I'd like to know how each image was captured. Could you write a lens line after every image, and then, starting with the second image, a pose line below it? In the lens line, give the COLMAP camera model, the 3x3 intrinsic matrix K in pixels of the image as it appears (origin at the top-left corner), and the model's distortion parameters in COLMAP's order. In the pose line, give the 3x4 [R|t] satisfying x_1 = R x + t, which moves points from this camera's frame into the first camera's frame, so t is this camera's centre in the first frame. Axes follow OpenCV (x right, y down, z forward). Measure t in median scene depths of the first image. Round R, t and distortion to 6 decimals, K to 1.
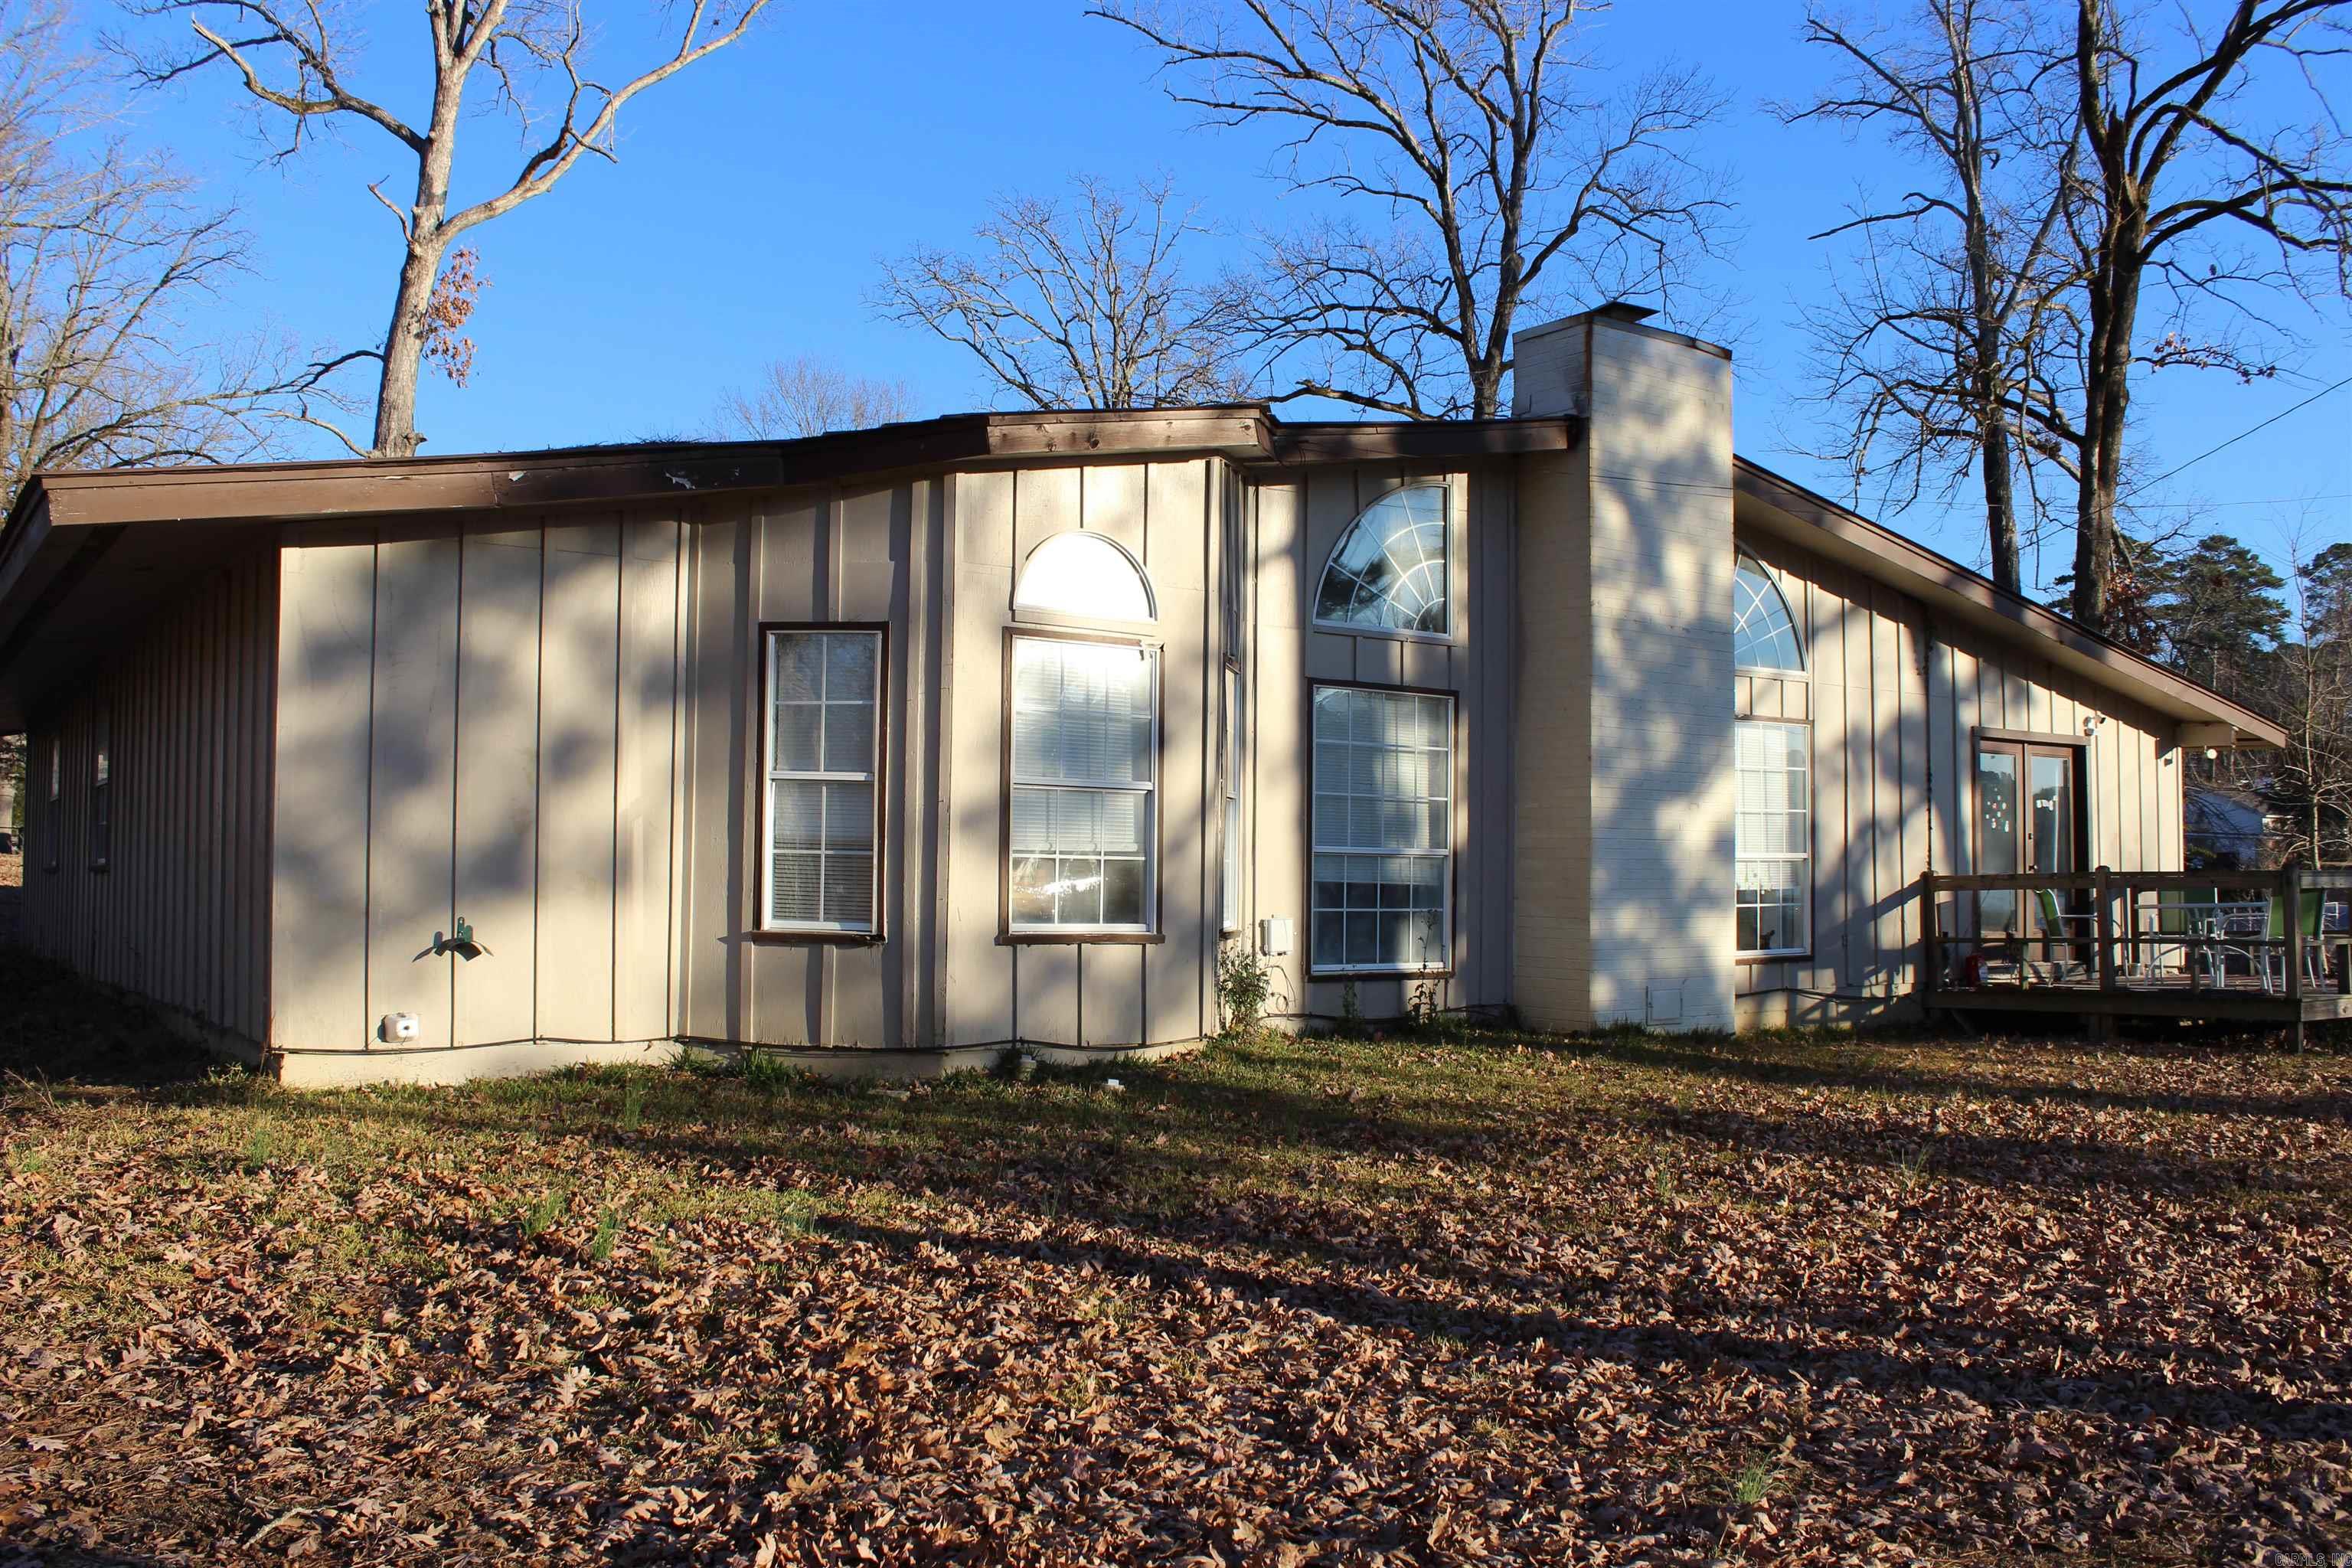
lens RADIAL K [[1930.0, 0, 1176.0], [0, 1930.0, 784.0], [0, 0, 1]] dist [-0.177343, 0.183353]
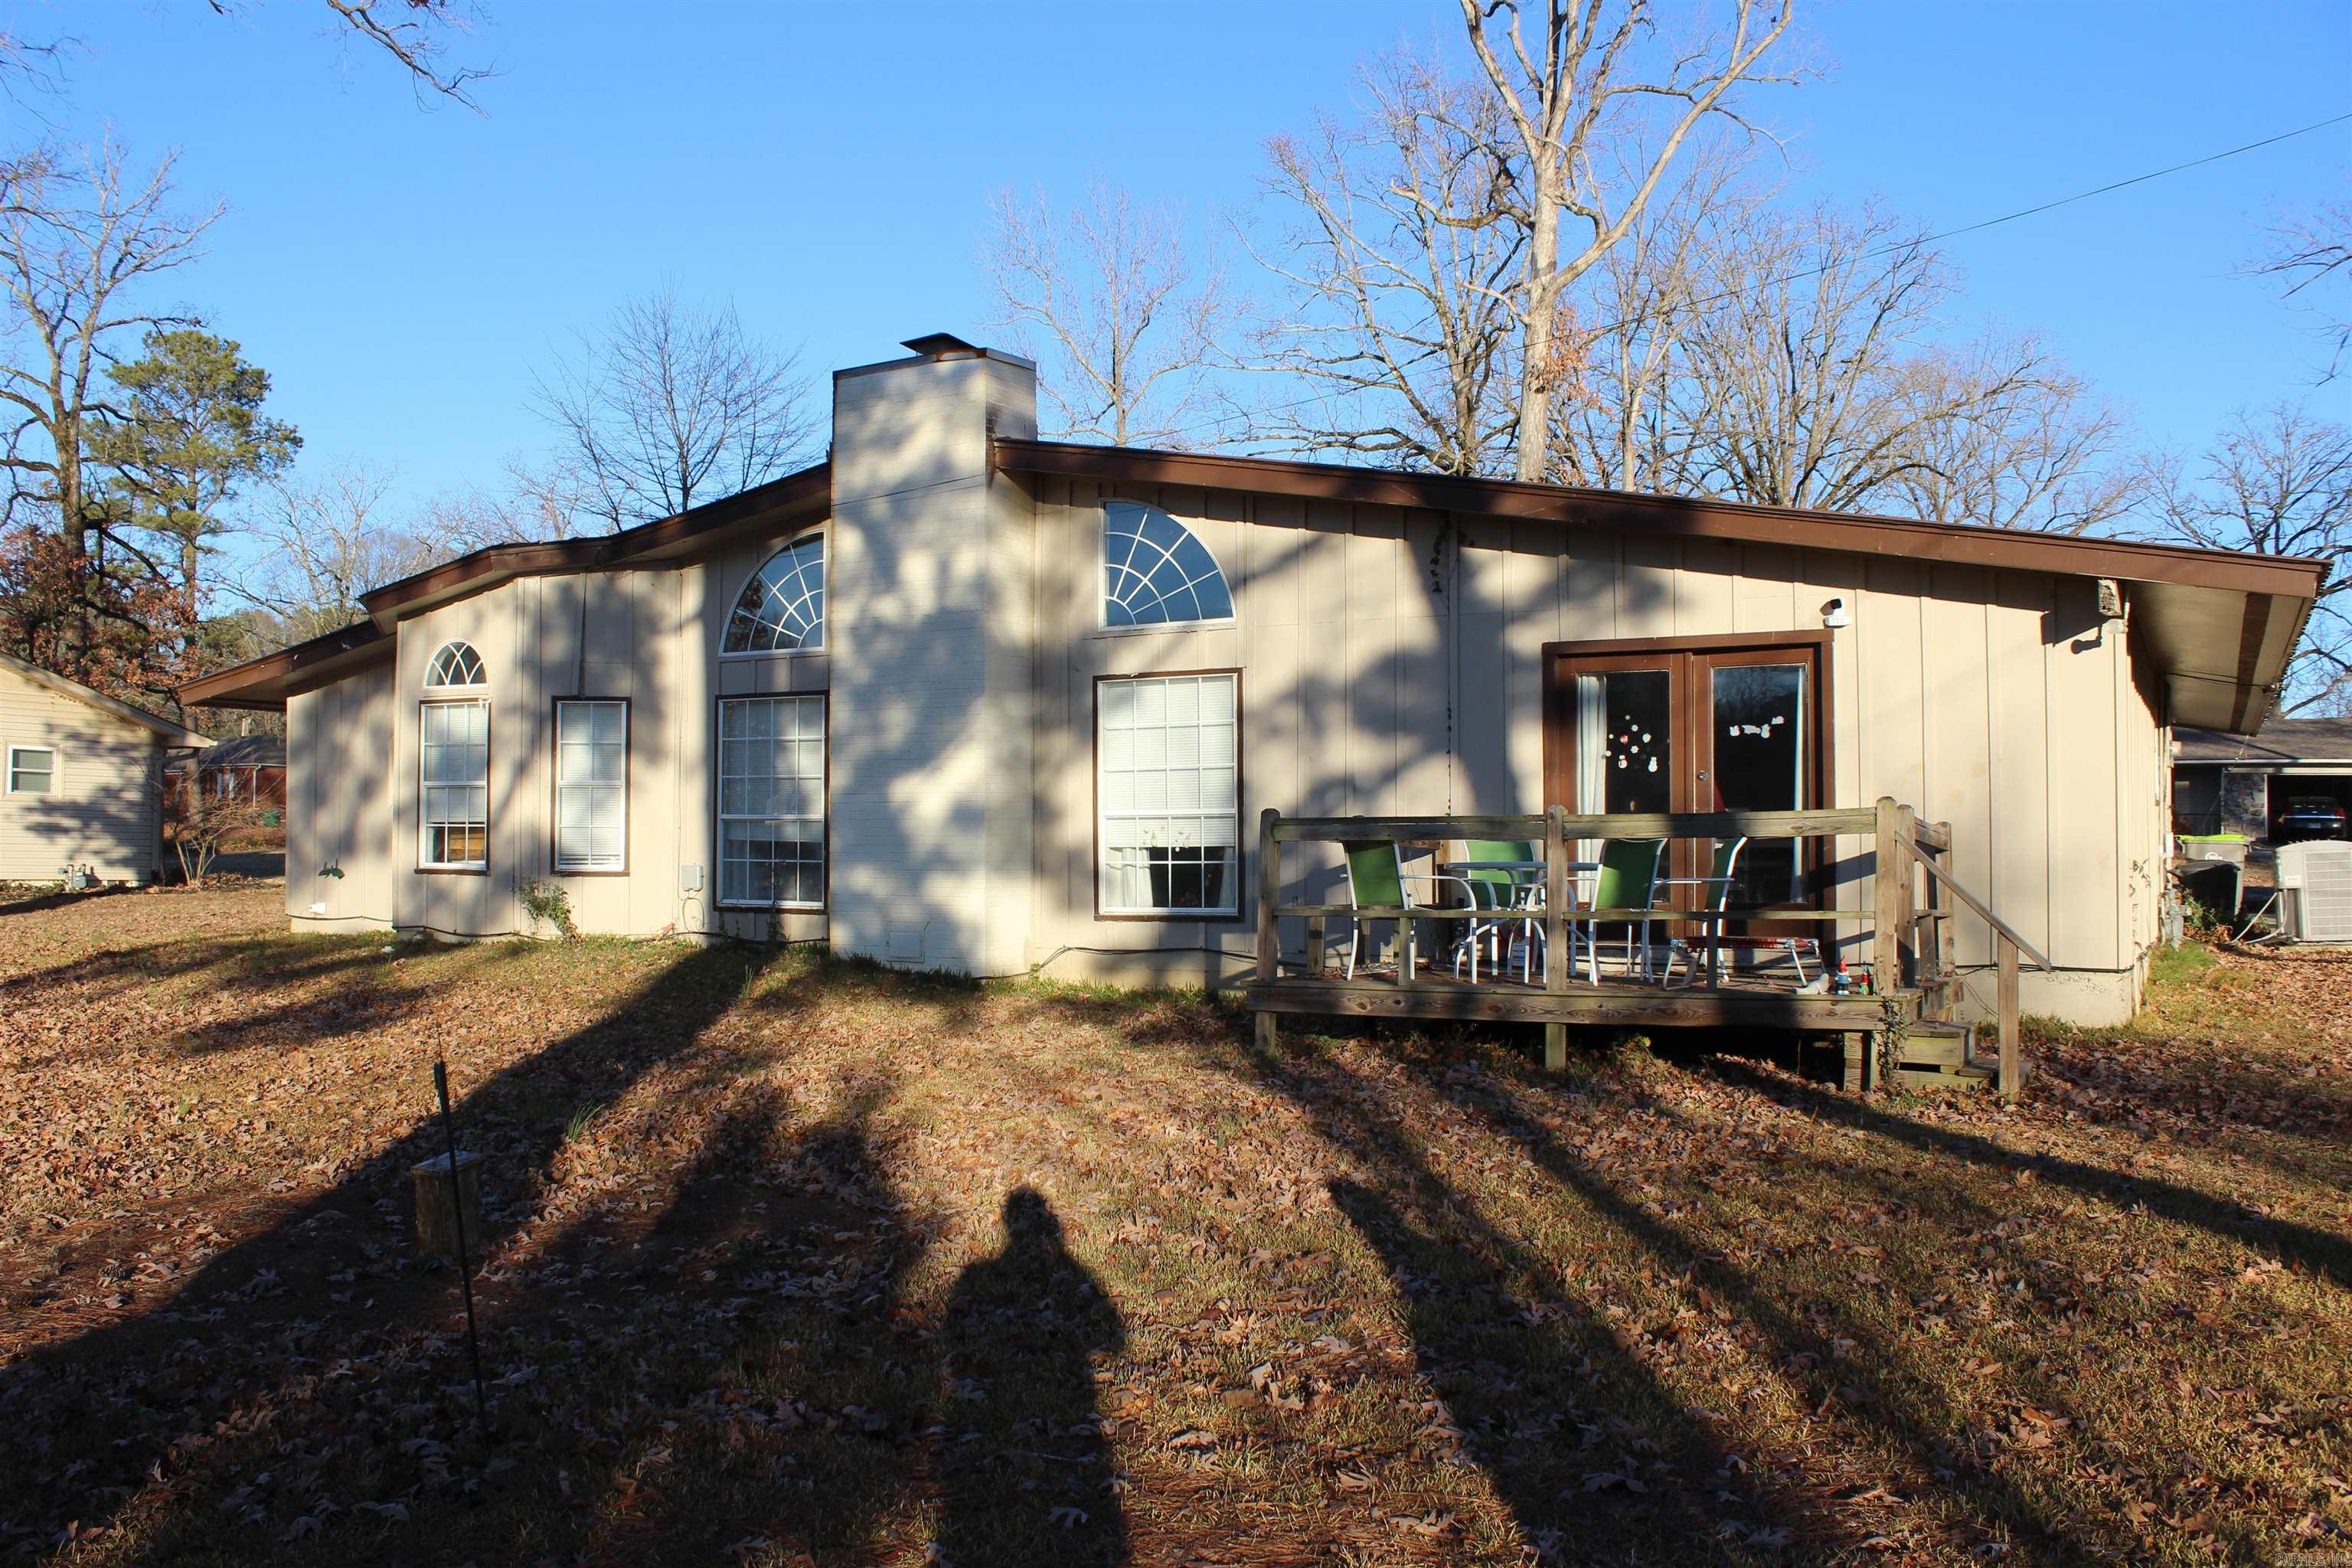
lens RADIAL K [[1930.0, 0, 1176.0], [0, 1930.0, 784.0], [0, 0, 1]] dist [-0.177343, 0.183353]
pose [[0.420856, -0.035856, -0.906419, 1.385955], [0.049677, 0.998630, -0.016438, 0.042151], [0.905766, -0.038110, 0.422060, 0.660760]]
